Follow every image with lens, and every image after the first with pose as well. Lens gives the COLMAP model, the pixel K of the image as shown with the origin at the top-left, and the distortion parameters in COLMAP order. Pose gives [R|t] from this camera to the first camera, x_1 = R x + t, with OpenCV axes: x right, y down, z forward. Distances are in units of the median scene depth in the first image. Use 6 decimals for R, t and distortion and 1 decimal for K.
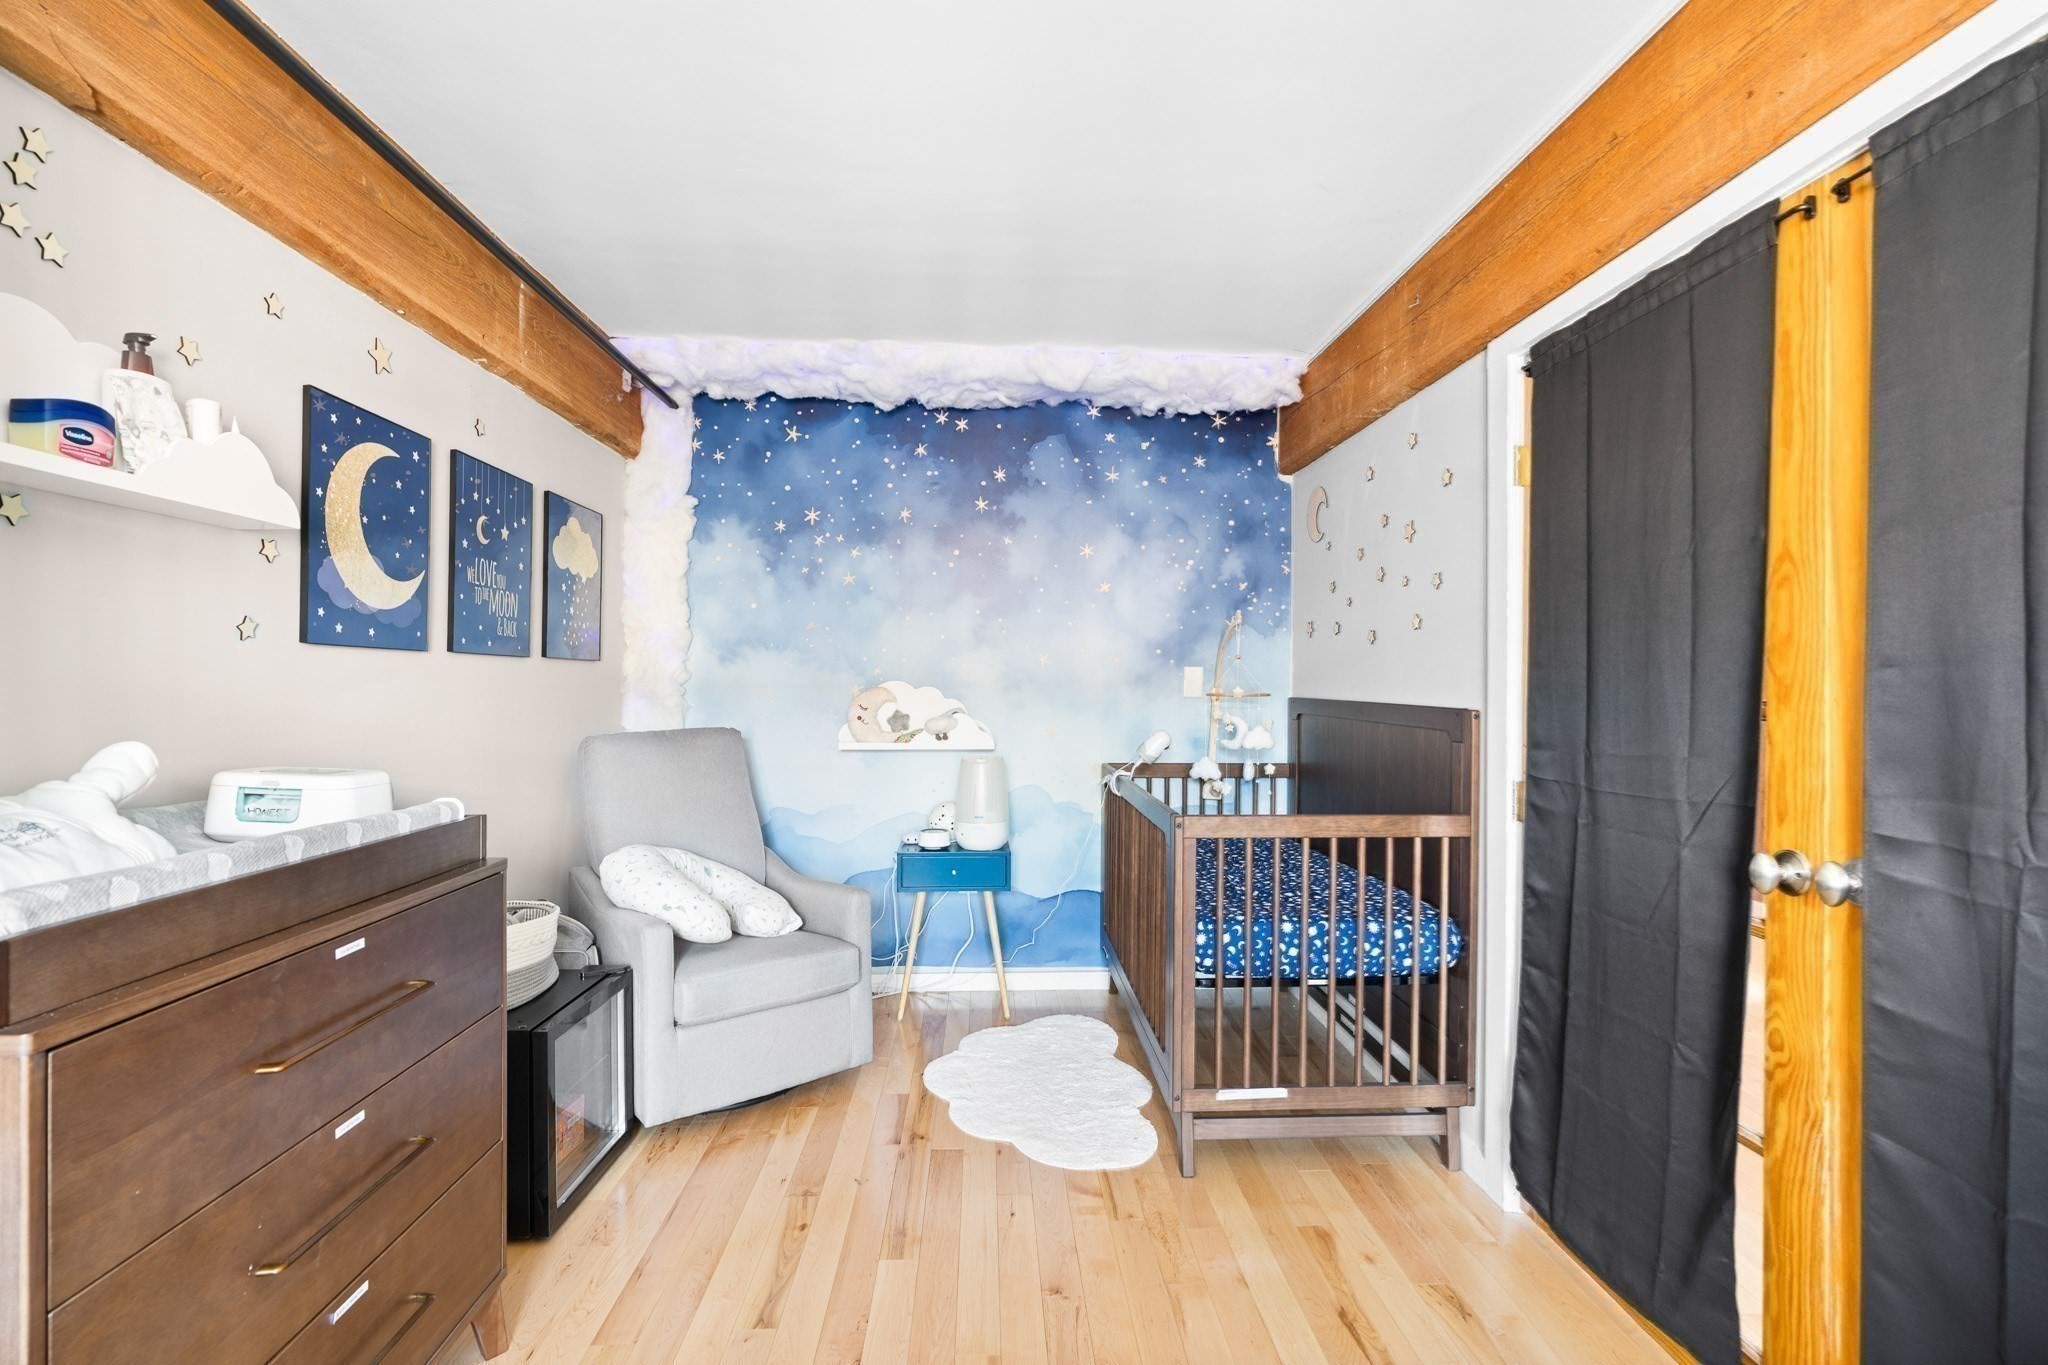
lens RADIAL K [[918.4, 0, 1019.1], [0, 918.4, 680.3], [0, 0, 1]] dist [-0.006611, 0.002567]
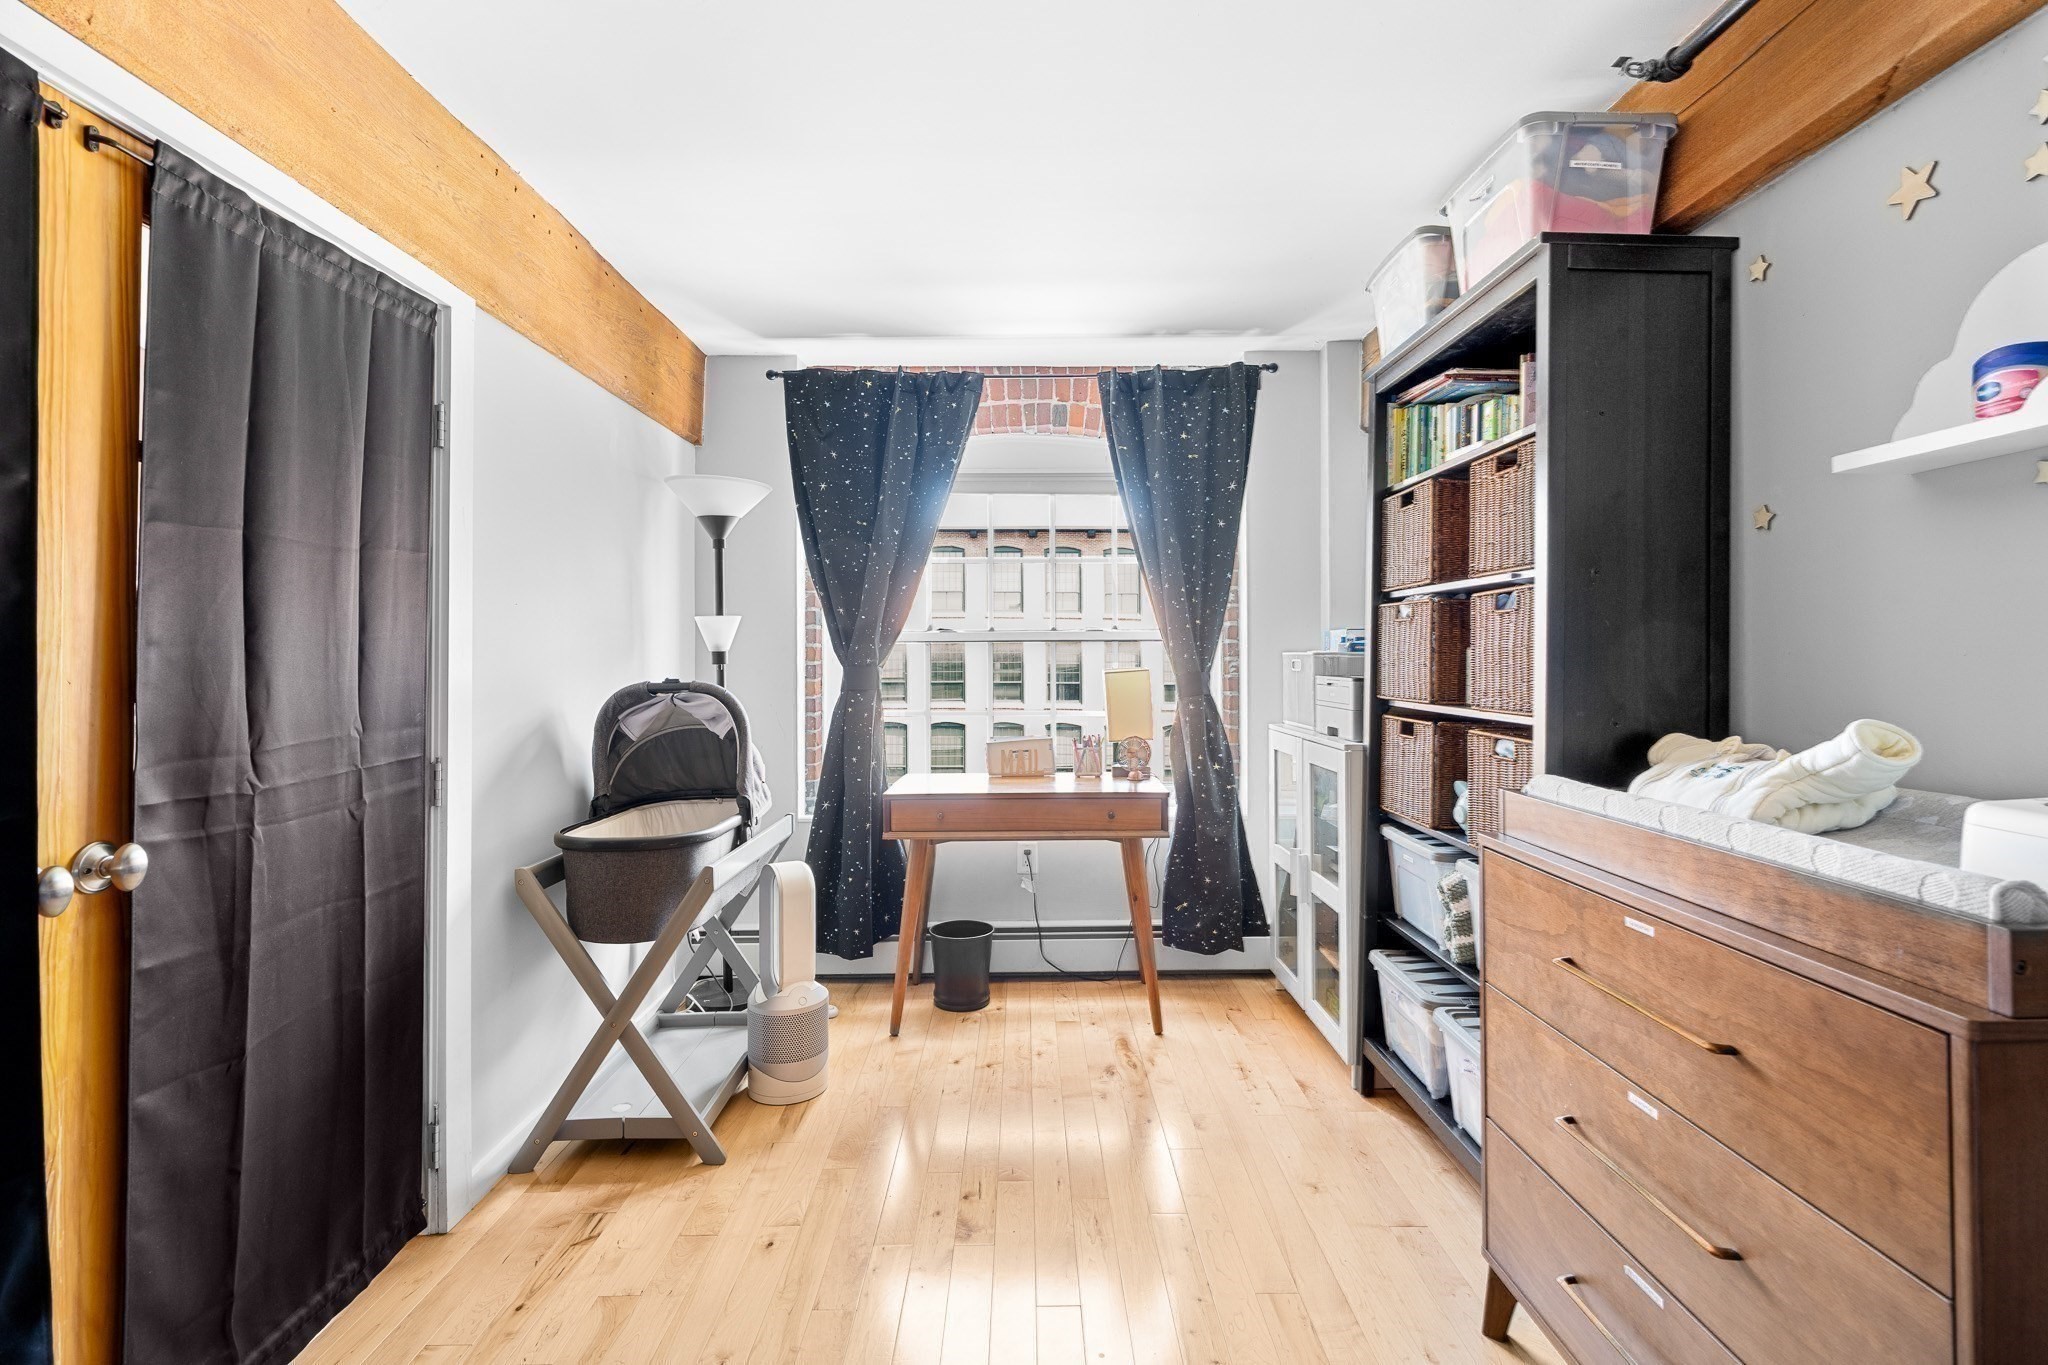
lens RADIAL K [[918.4, 0, 1029.9], [0, 918.4, 668.8], [0, 0, 1]] dist [-0.006611, 0.002567]
pose [[-0.999691, 0.000287, 0.024837, -0.102330], [0.000693, 0.999866, 0.016333, -0.004596], [-0.024829, 0.016345, -0.999558, 2.216382]]
